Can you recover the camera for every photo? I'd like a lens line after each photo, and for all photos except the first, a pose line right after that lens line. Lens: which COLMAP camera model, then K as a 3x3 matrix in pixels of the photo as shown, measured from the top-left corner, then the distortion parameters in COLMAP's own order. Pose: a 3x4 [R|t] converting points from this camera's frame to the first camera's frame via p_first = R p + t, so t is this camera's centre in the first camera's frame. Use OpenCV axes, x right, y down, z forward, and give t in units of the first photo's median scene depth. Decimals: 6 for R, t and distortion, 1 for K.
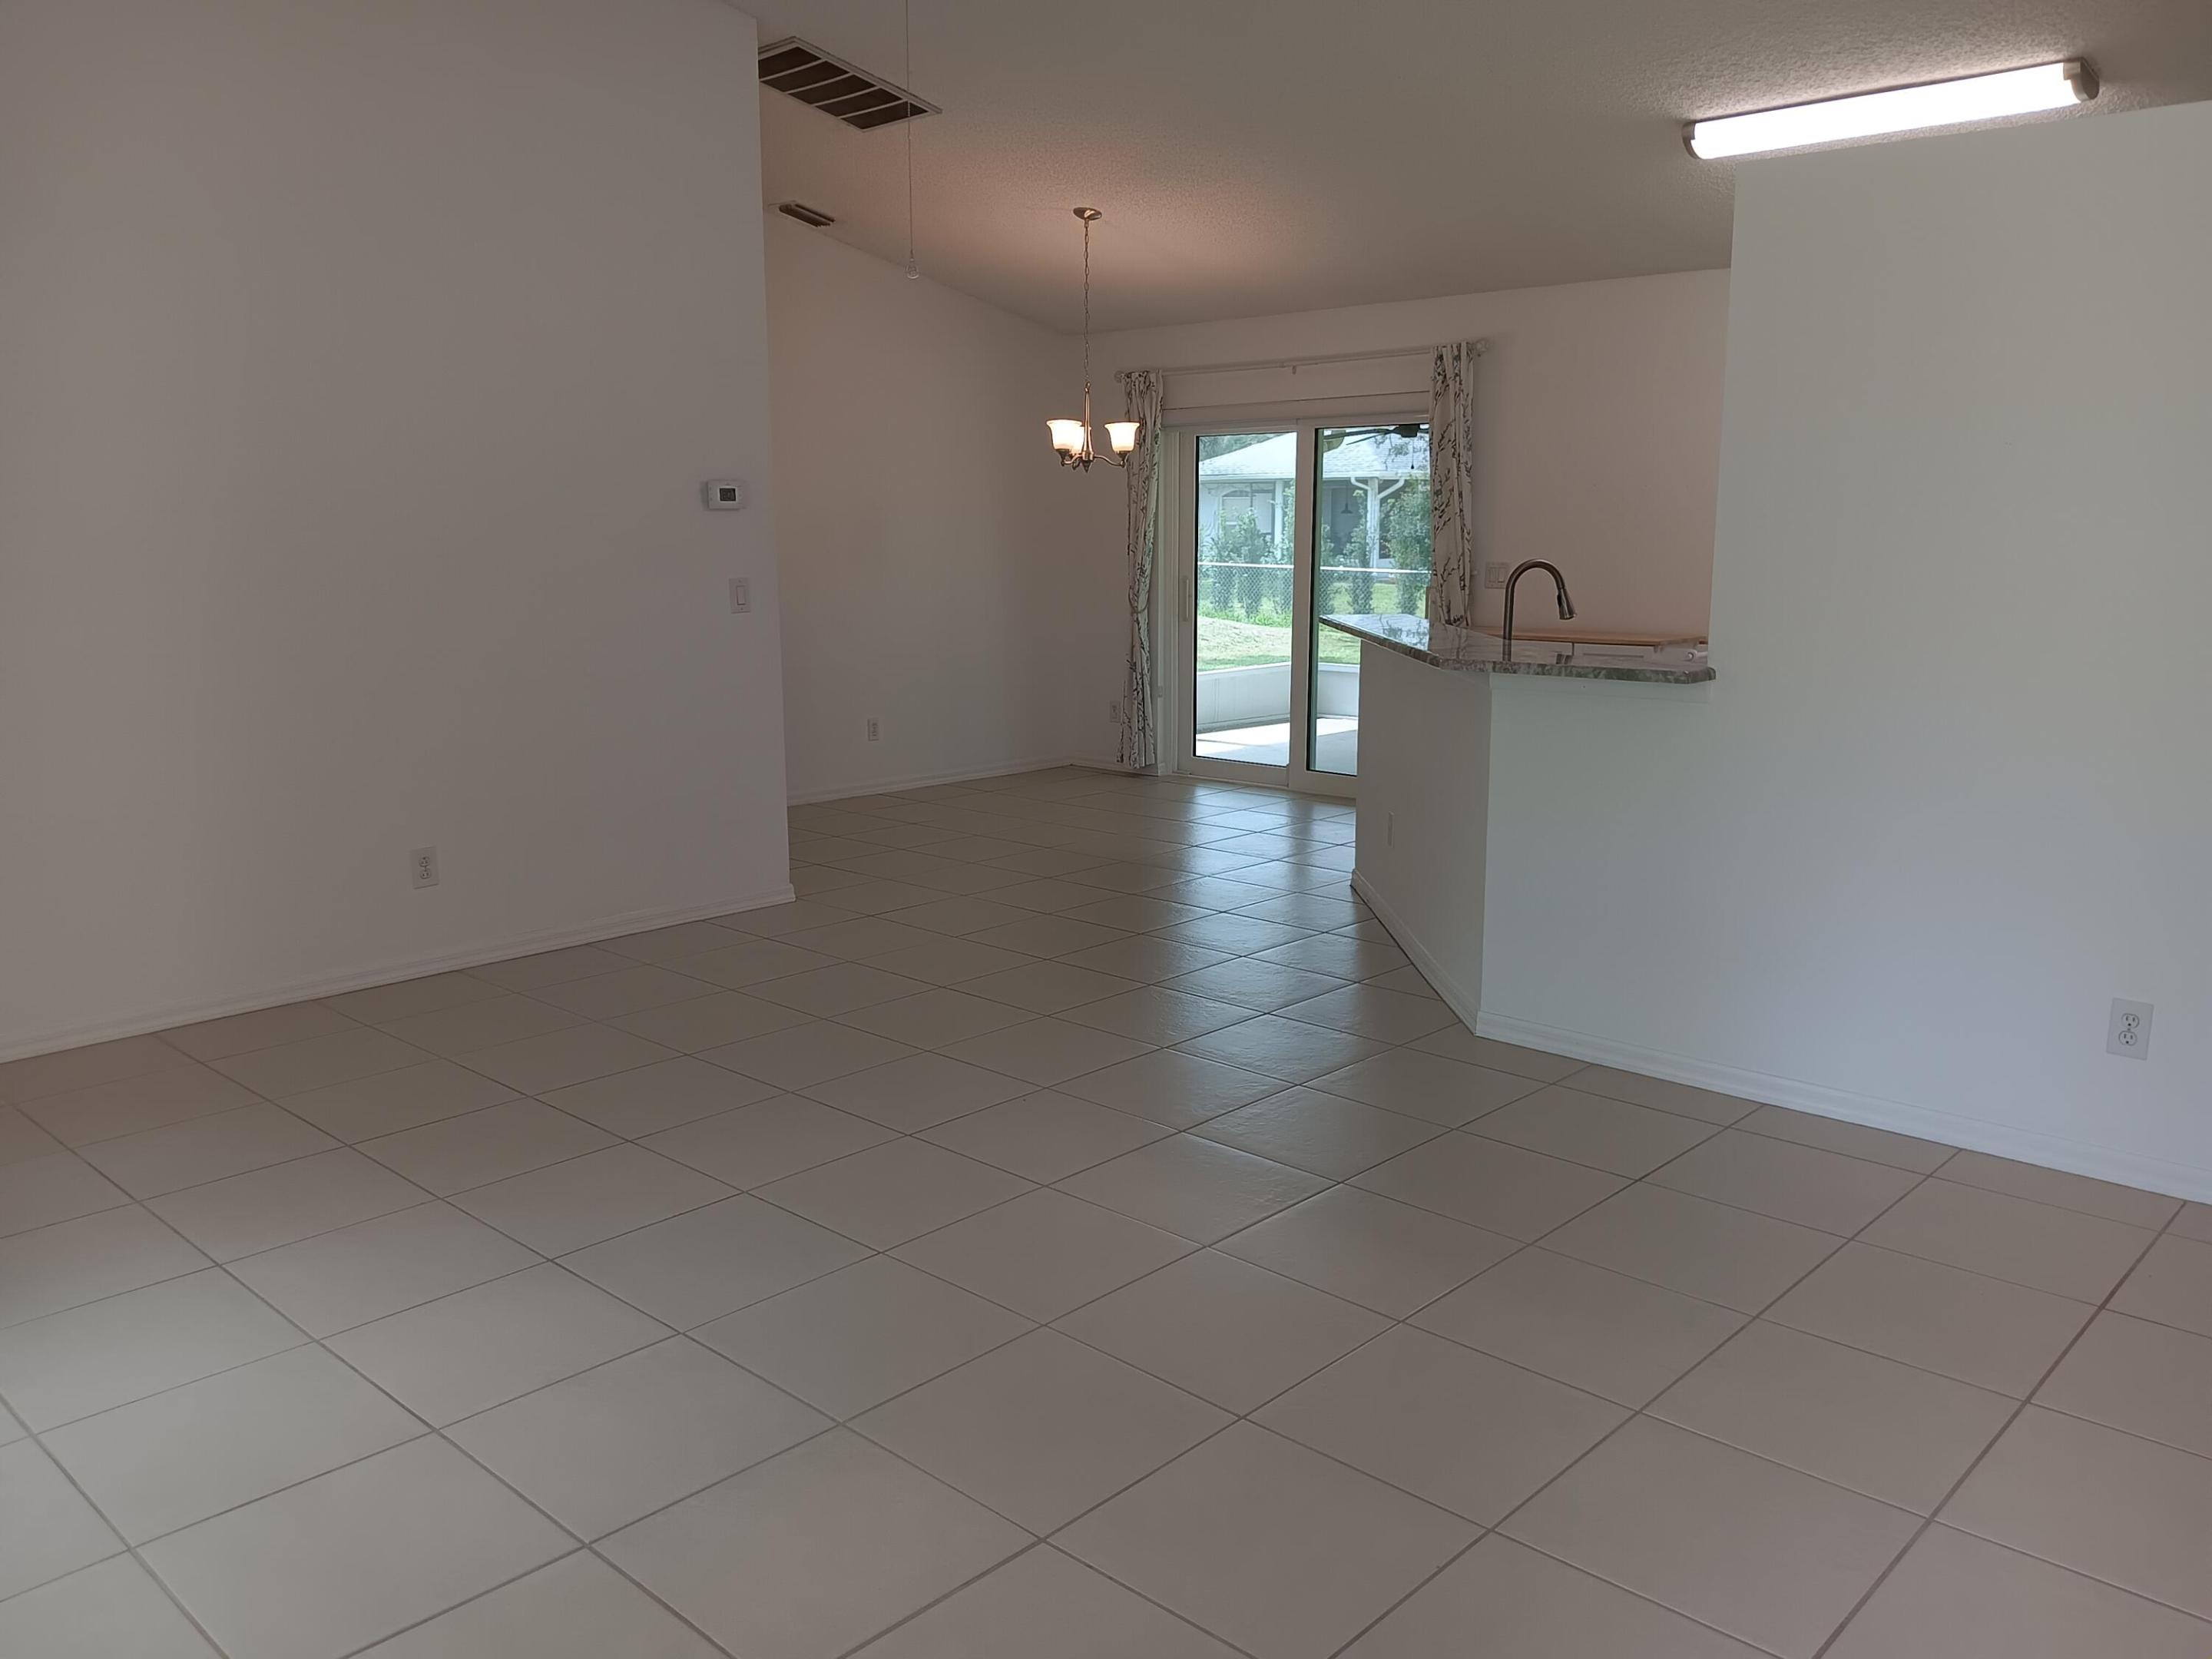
lens RADIAL K [[1715.9, 0, 1080.7], [0, 1715.9, 832.2], [0, 0, 1]] dist [0.061286, -0.137336]
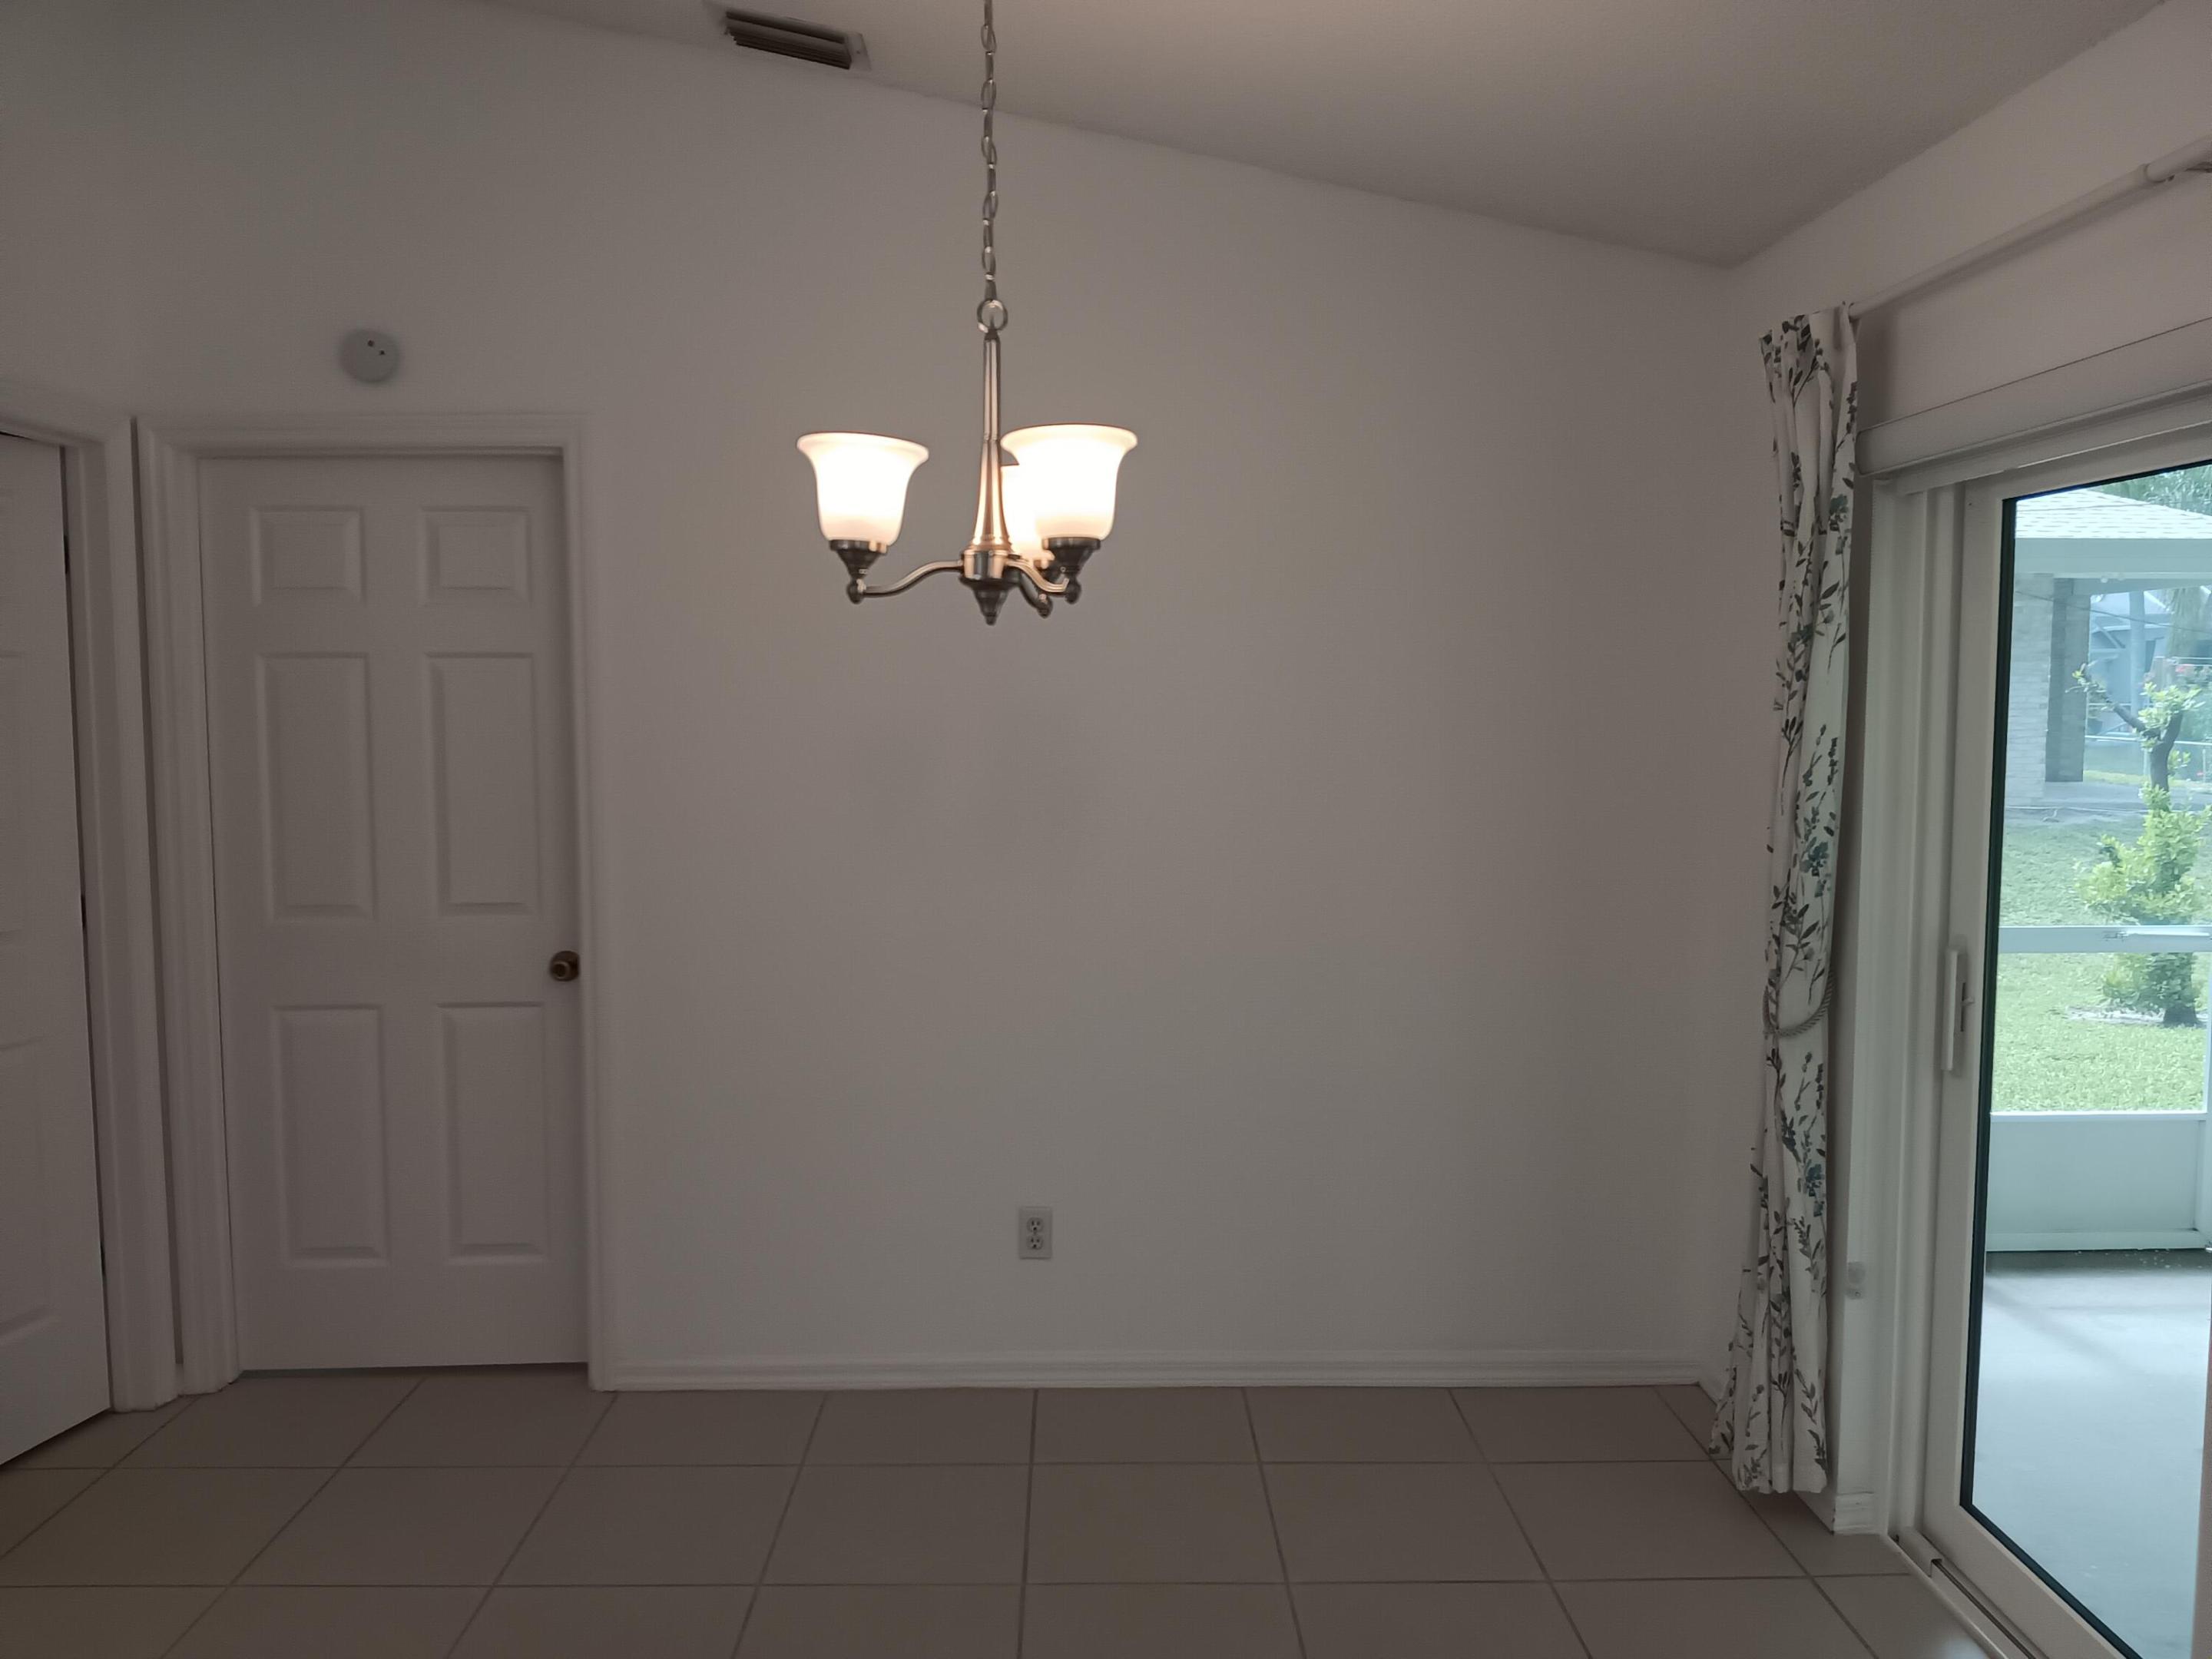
lens RADIAL K [[1673.8, 0, 1104.5], [0, 1673.8, 793.8], [0, 0, 1]] dist [0.054016, -0.114914]
pose [[0.719469, 0.050652, -0.692675, 0.164304], [-0.128057, 0.989912, -0.060623, -0.138788], [0.682617, 0.132319, 0.718697, 0.677586]]
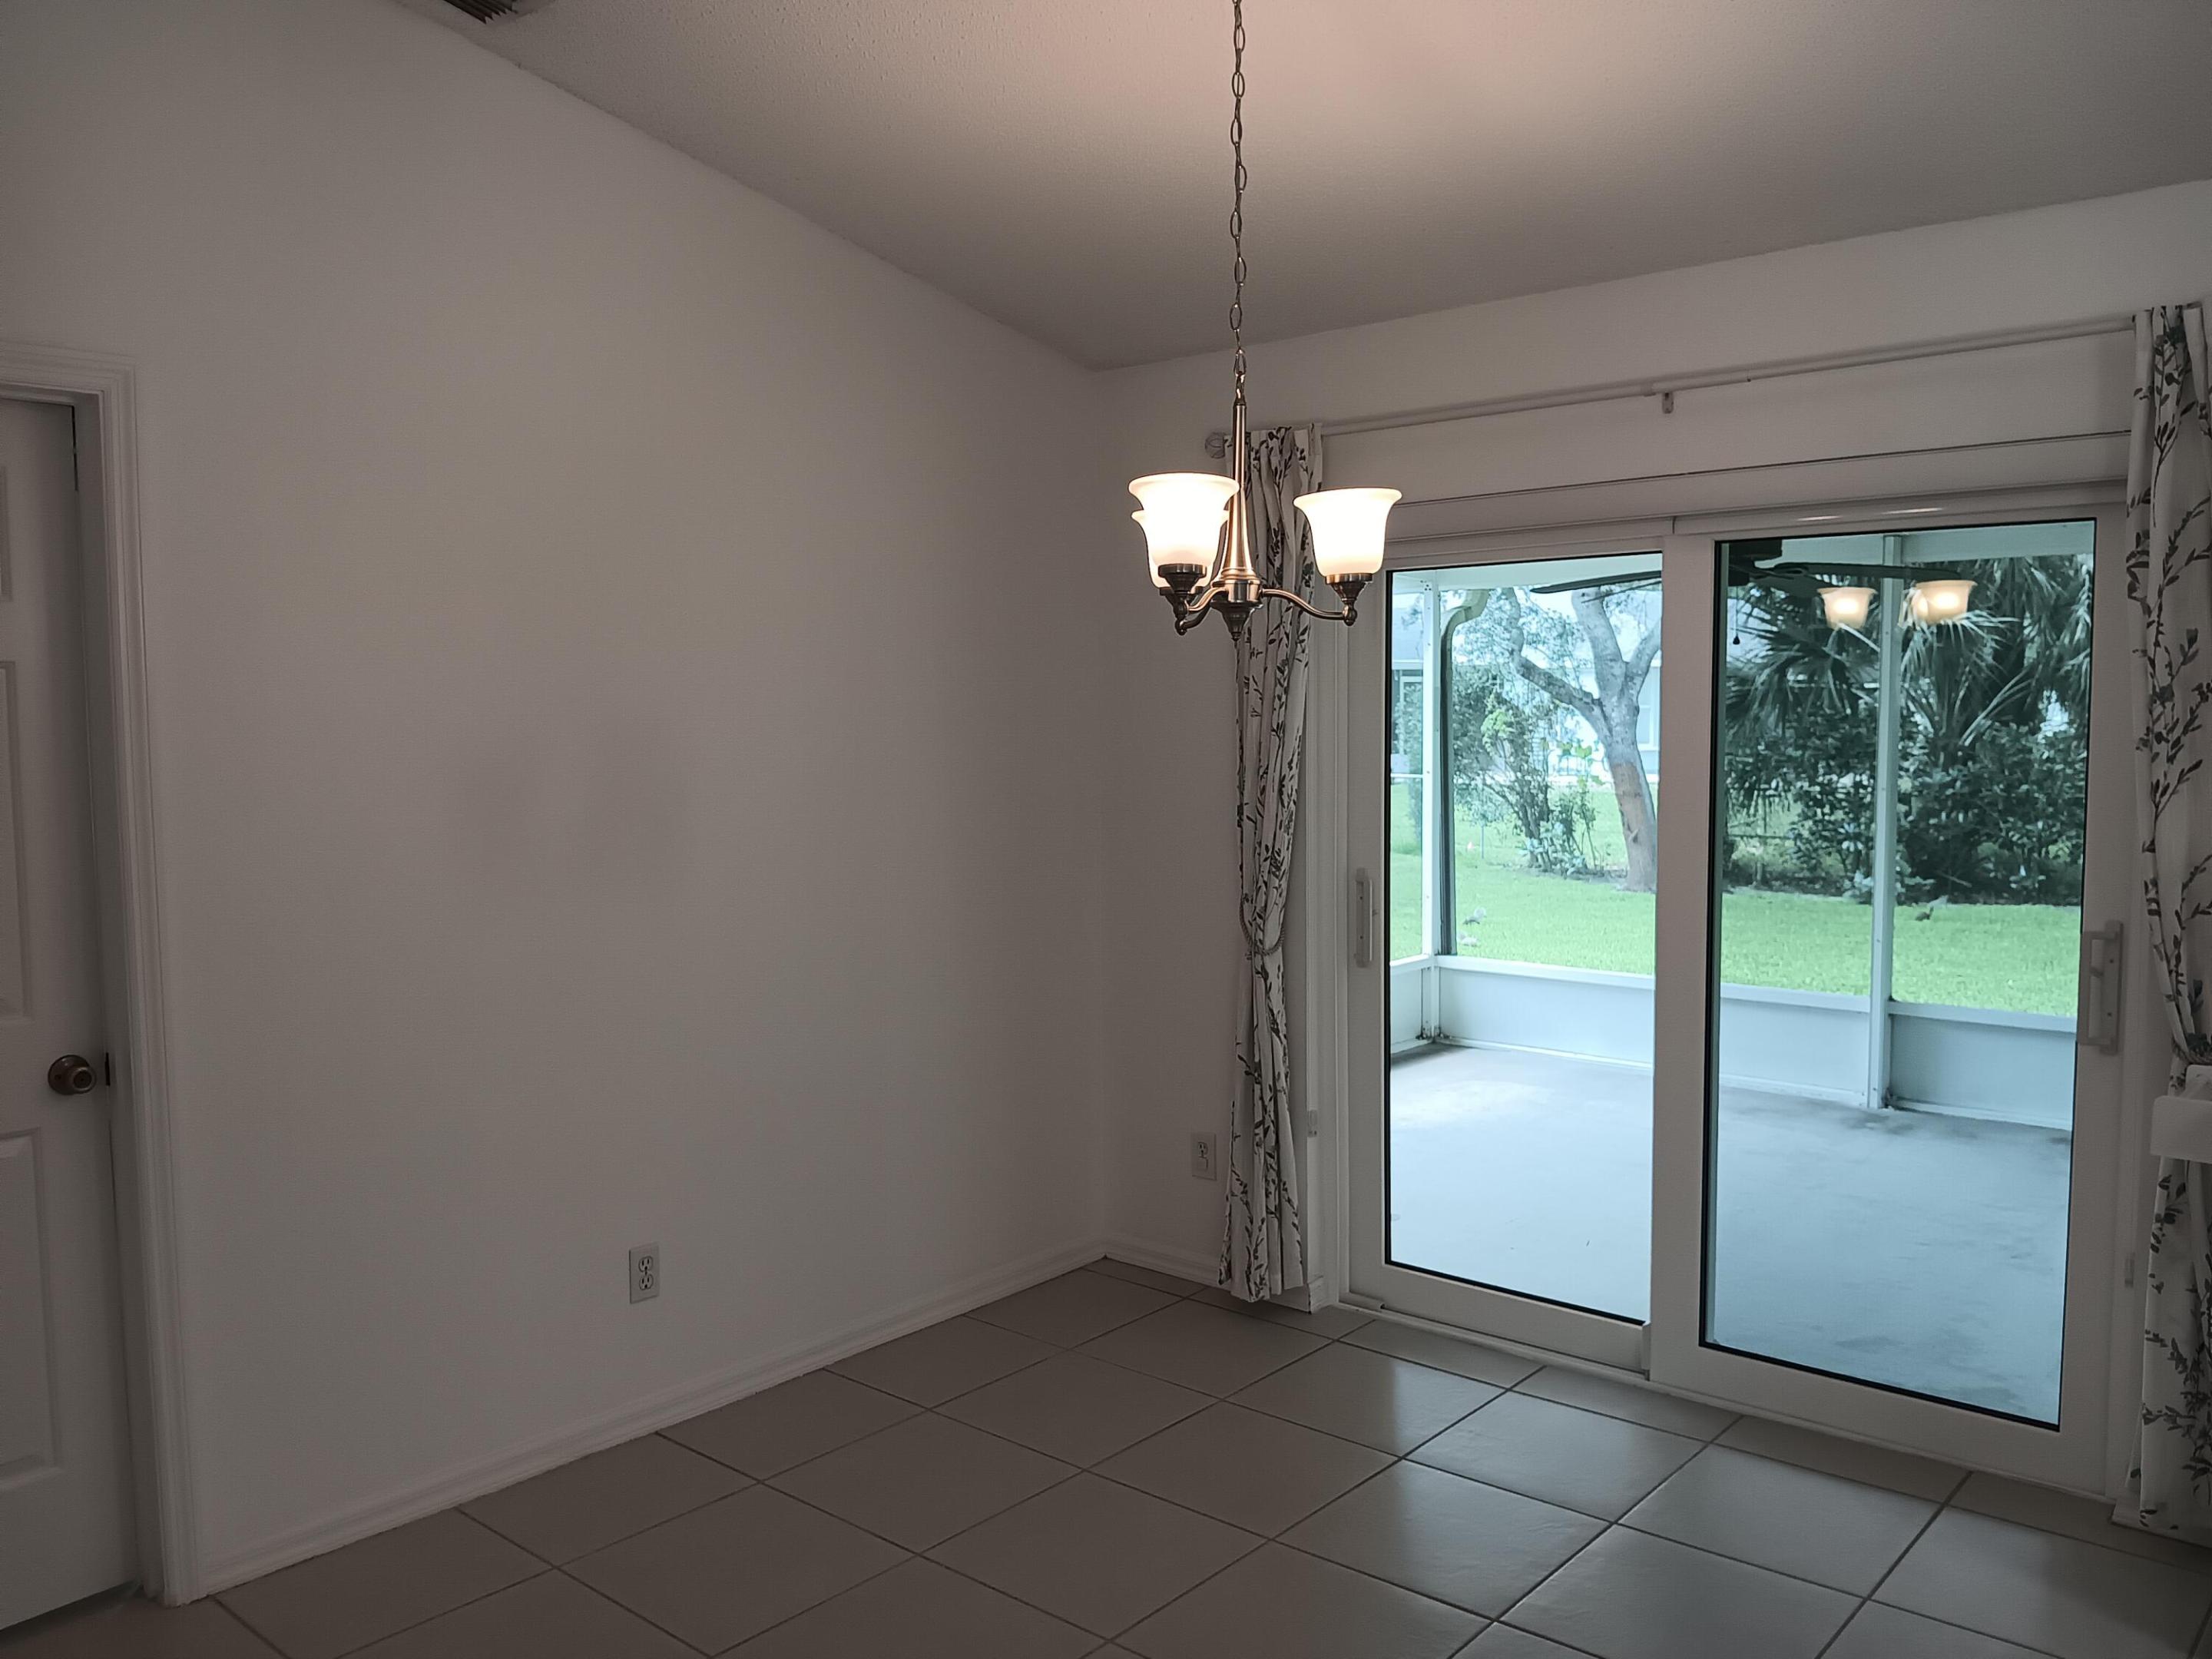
lens RADIAL K [[1724.6, 0, 1128.7], [0, 1724.6, 816.7], [0, 0, 1]] dist [0.128600, -0.222227]
pose [[0.997486, -0.009346, 0.070241, -0.034126], [0.017607, 0.992865, -0.117935, -0.111859], [-0.068637, 0.118876, 0.990534, 0.553636]]
